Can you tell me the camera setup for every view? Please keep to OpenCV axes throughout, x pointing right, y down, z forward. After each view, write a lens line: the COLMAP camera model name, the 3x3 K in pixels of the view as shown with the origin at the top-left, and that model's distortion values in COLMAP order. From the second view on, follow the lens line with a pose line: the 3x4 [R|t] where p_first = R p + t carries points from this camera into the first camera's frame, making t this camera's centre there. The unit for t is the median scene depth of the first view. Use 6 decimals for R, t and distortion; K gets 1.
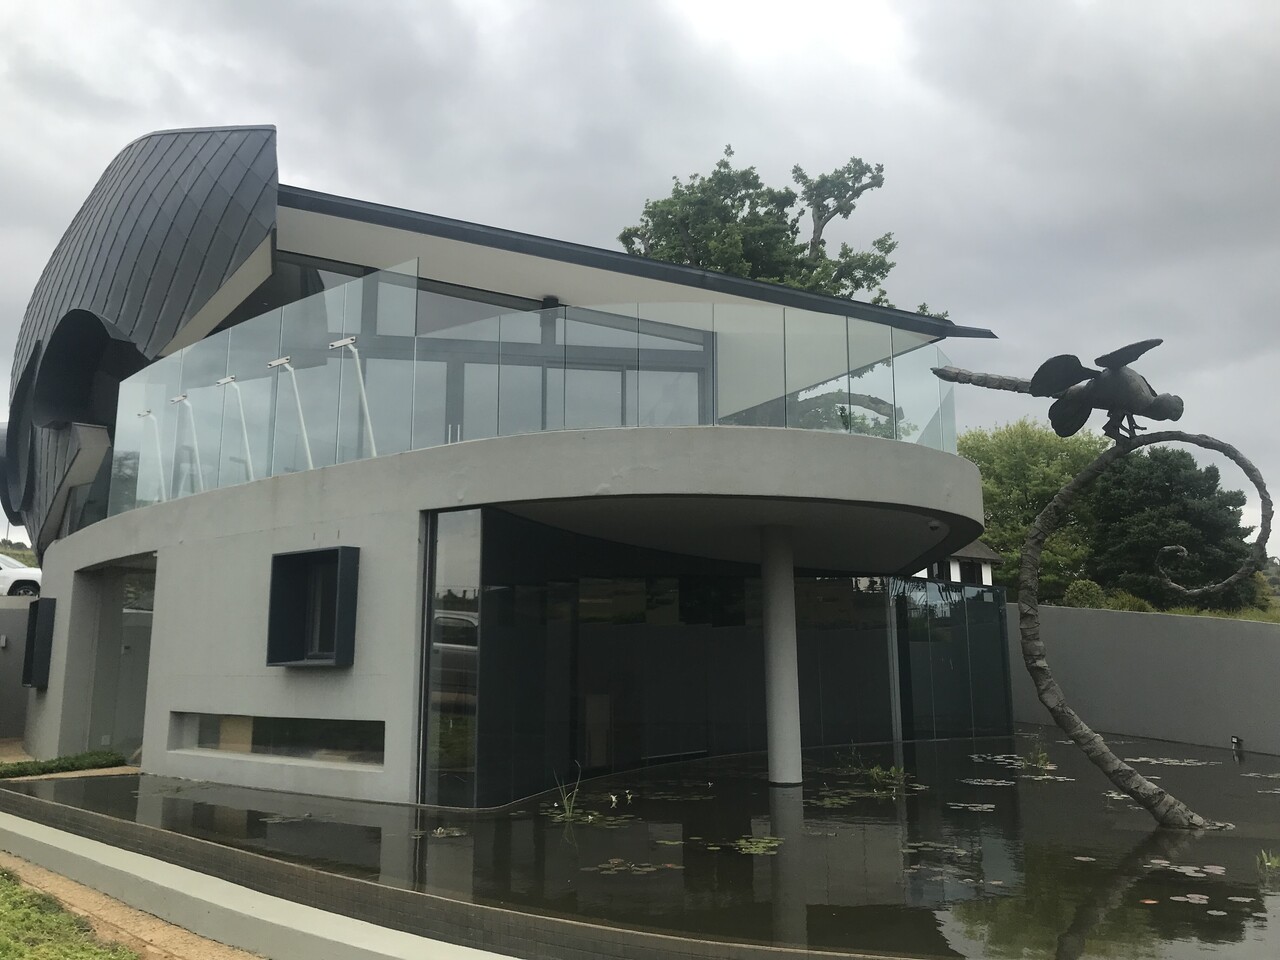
lens RADIAL K [[1096.7, 0, 639.9], [0, 1096.7, 489.5], [0, 0, 1]] dist [0.037399, -0.023719]
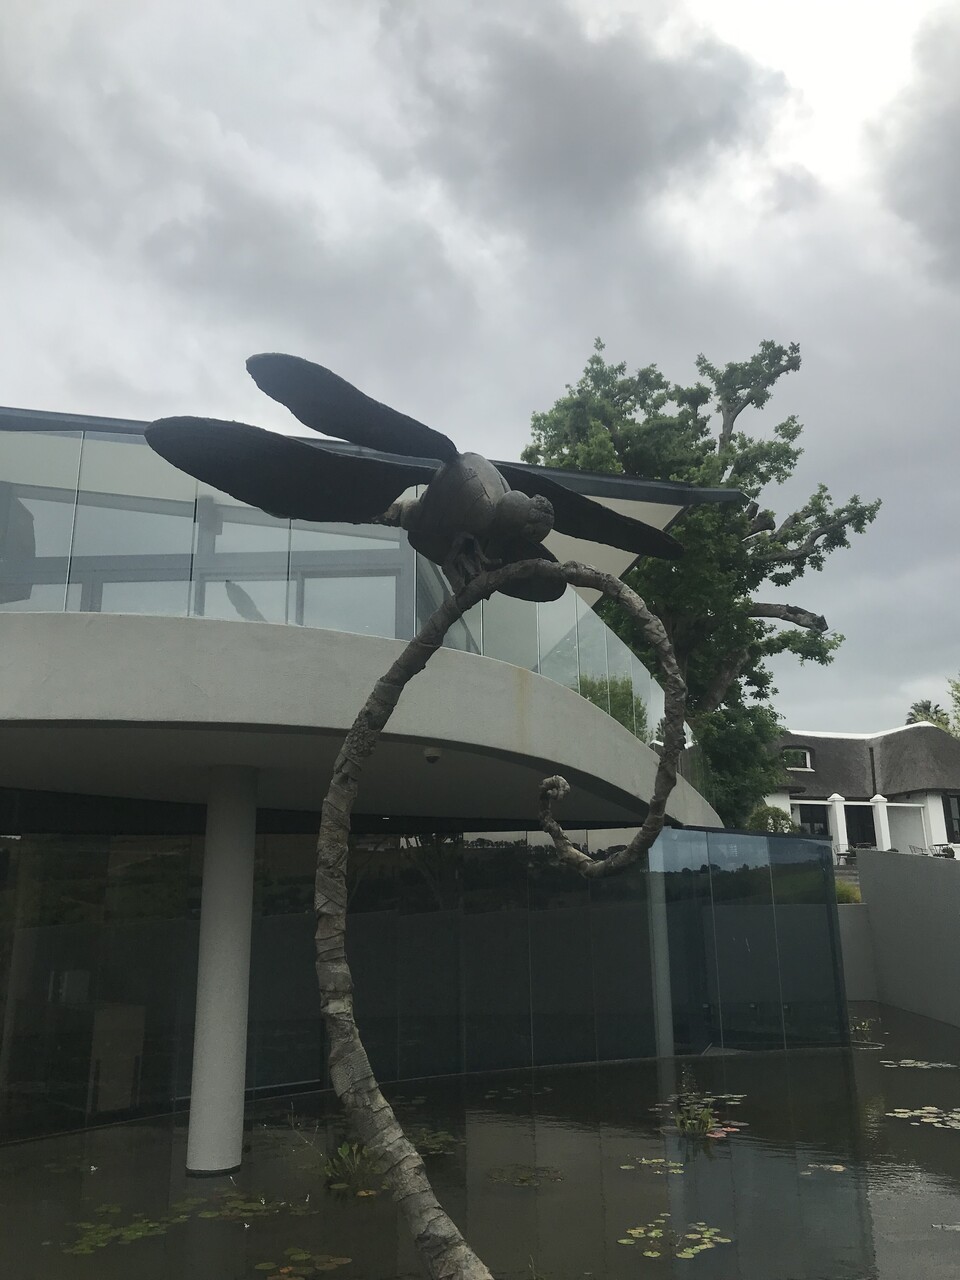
lens RADIAL K [[1096.7, 0, 479.1], [0, 1096.7, 629.9], [0, 0, 1]] dist [0.037399, -0.023719]
pose [[0.978049, -0.063919, -0.198331, 0.131065], [0.044679, 0.993982, -0.100014, 0.007544], [0.203530, 0.088958, 0.975019, 0.112557]]
